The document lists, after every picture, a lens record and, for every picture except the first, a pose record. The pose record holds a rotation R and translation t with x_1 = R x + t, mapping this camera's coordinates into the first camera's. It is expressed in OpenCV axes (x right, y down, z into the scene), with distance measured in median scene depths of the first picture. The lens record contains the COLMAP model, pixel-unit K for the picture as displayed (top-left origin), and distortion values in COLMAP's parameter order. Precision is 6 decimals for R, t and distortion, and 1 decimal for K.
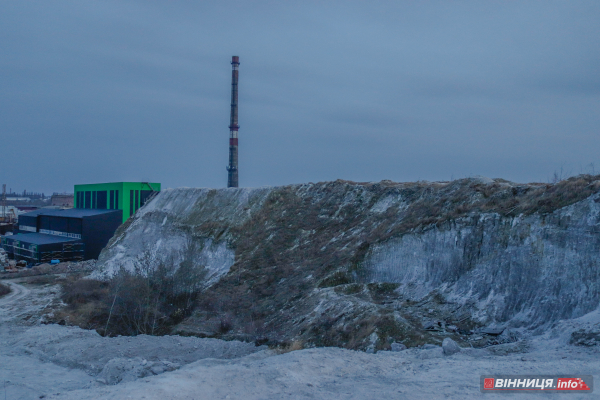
lens RADIAL K [[415.8, 0, 300.0], [0, 415.8, 200.0], [0, 0, 1]] dist [-0.081994, -0.000149]
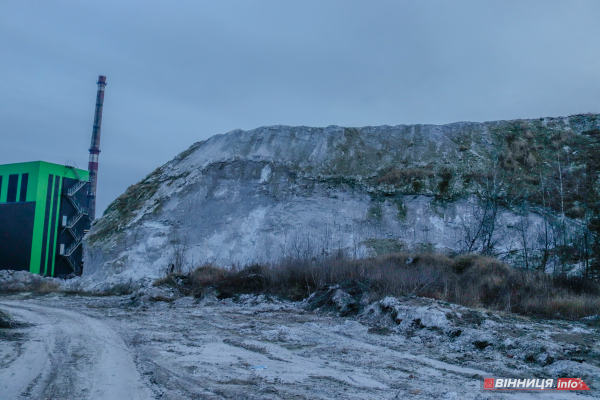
lens RADIAL K [[415.8, 0, 300.0], [0, 415.8, 200.0], [0, 0, 1]] dist [-0.081994, -0.000149]
pose [[0.947874, 0.057200, 0.313469, -0.434647], [-0.030712, 0.995576, -0.088801, 0.124767], [-0.317161, 0.074545, 0.945437, 0.459920]]
